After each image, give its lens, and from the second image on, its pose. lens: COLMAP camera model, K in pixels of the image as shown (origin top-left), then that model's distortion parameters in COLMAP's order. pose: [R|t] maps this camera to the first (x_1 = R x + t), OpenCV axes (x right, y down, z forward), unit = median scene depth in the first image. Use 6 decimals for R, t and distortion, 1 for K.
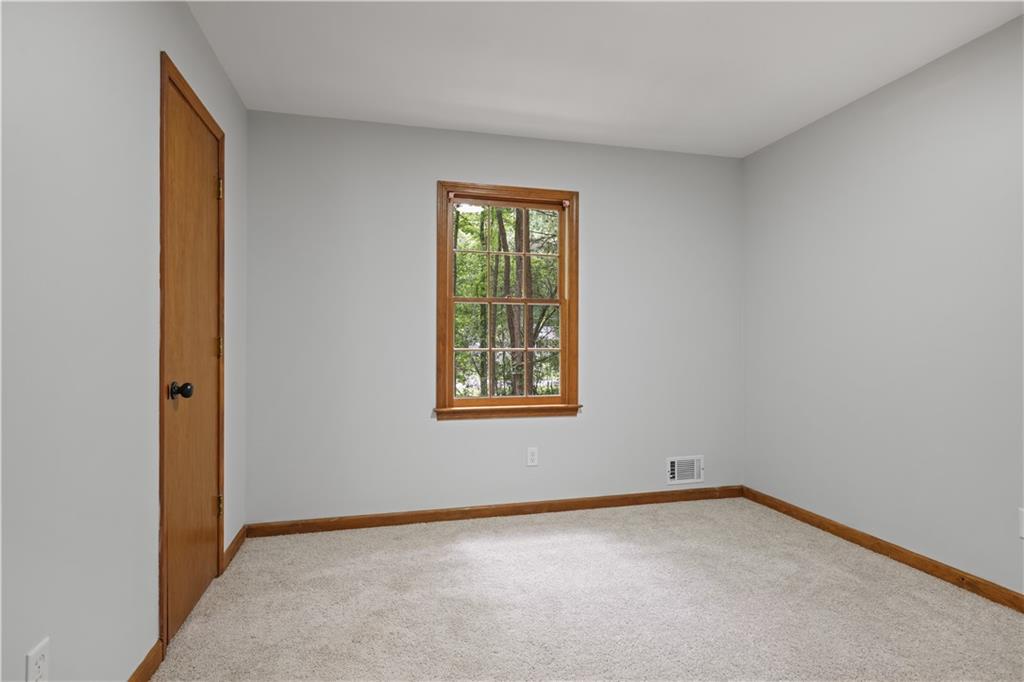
lens RADIAL K [[533.8, 0, 512.0], [0, 533.8, 341.0], [0, 0, 1]] dist [-0.000311, 0.000497]
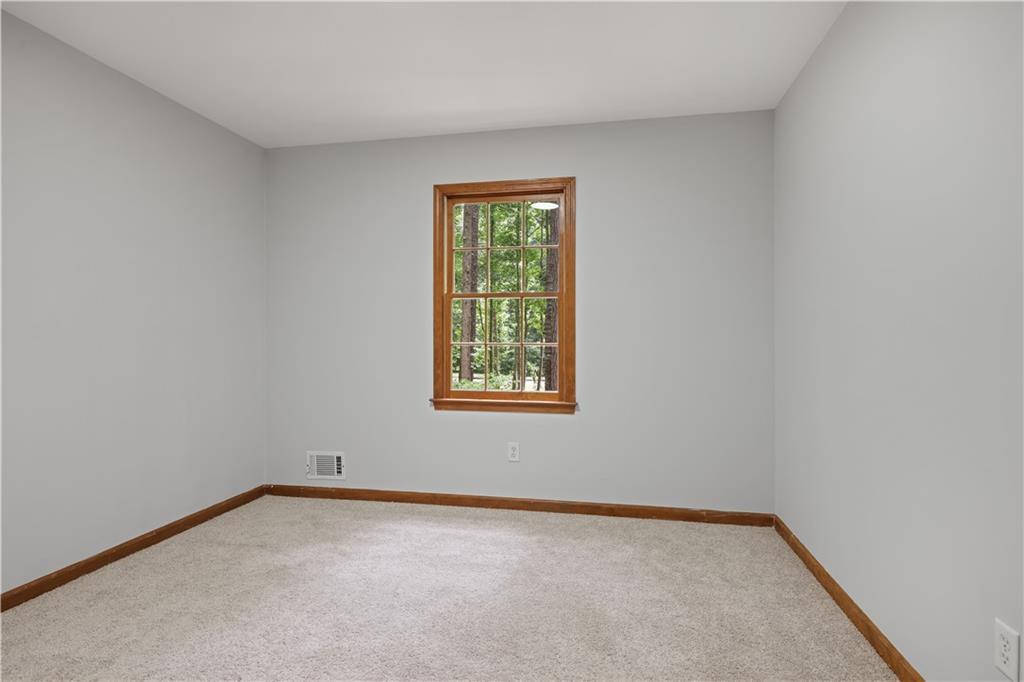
lens RADIAL K [[527.0, 0, 509.5], [0, 527.0, 344.2], [0, 0, 1]] dist [0.001391, -0.000561]
pose [[0.895675, 0.007373, -0.444648, 0.462154], [-0.000047, 0.999864, 0.016485, 0.000001], [0.444709, -0.014744, 0.895554, 0.119472]]
